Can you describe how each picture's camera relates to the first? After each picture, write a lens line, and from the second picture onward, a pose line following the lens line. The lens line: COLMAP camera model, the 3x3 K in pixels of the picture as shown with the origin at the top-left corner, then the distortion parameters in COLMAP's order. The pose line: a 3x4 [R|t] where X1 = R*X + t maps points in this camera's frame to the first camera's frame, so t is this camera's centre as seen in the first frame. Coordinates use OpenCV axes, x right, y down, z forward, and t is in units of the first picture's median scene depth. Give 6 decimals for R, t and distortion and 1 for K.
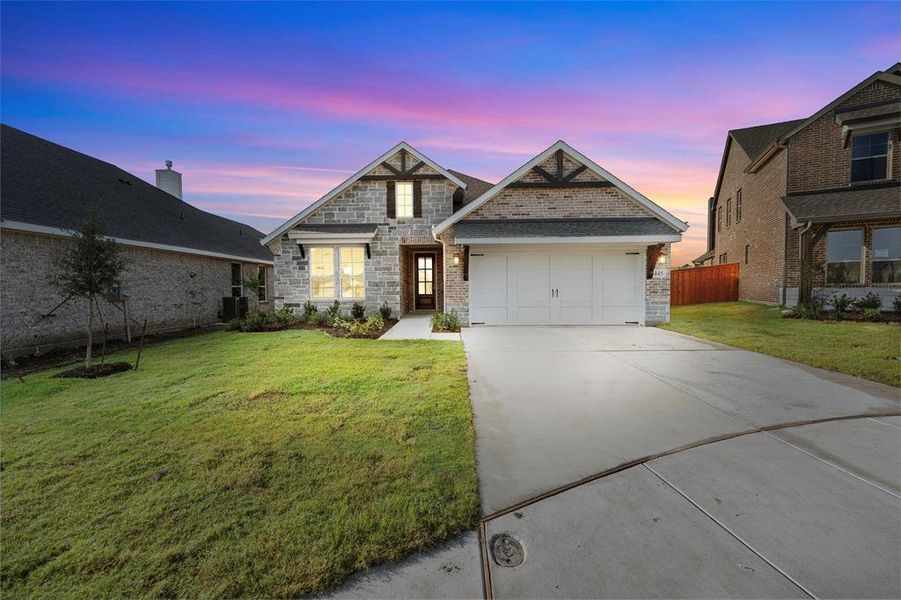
lens RADIAL K [[363.9, 0, 446.6], [0, 363.9, 300.4], [0, 0, 1]] dist [-0.000139, -0.000403]
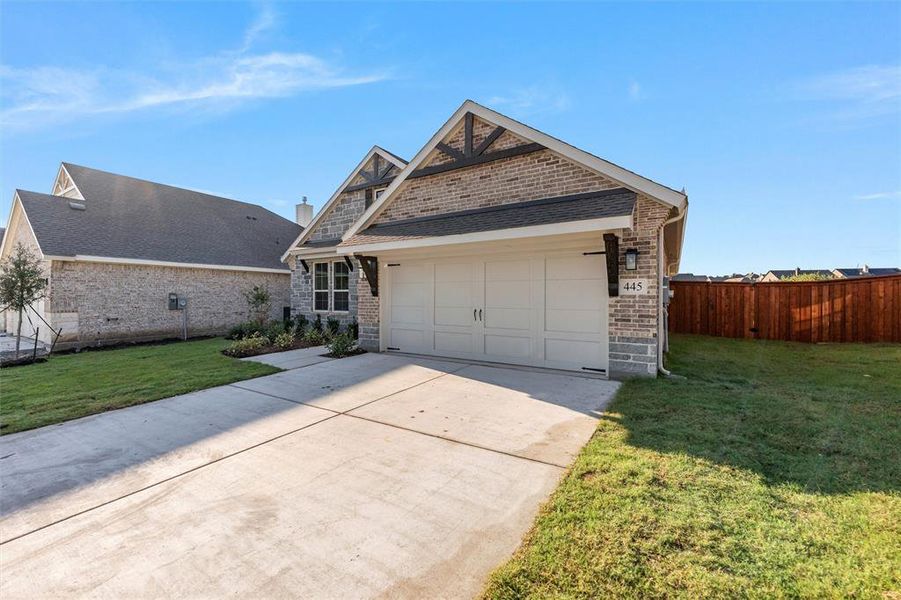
lens RADIAL K [[363.9, 0, 447.8], [0, 363.9, 297.0], [0, 0, 1]] dist [-0.000139, -0.000403]
pose [[0.850180, 0.010574, -0.526386, 0.522134], [-0.026112, 0.999415, -0.022097, -0.031782], [0.525845, 0.032532, 0.849958, 0.311147]]
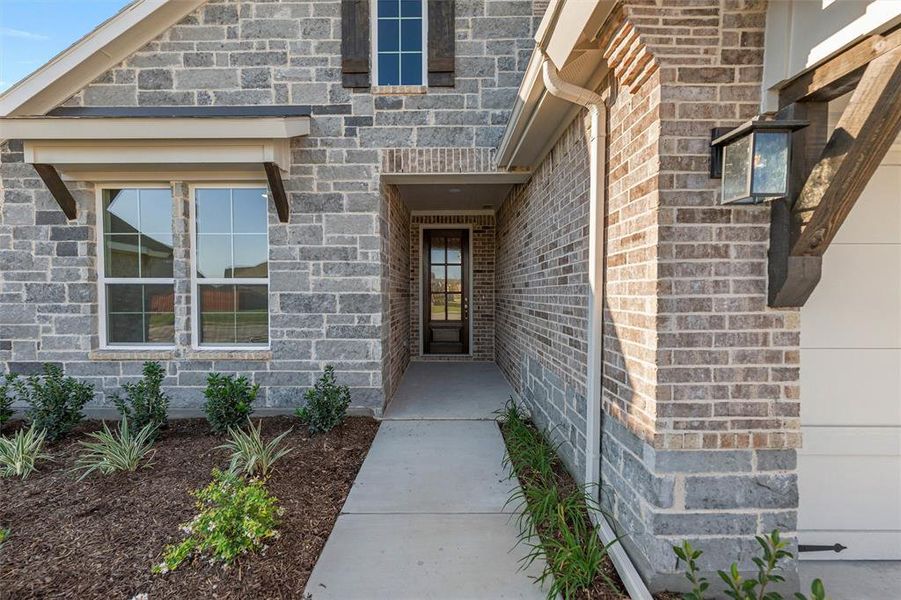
lens RADIAL K [[363.9, 0, 447.7], [0, 363.9, 306.9], [0, 0, 1]] dist [-0.000139, -0.000403]
pose [[0.999961, 0.008265, -0.003263, -0.071757], [-0.008302, 0.999900, -0.011423, -0.039298], [0.003168, 0.011450, 0.999929, 0.695601]]
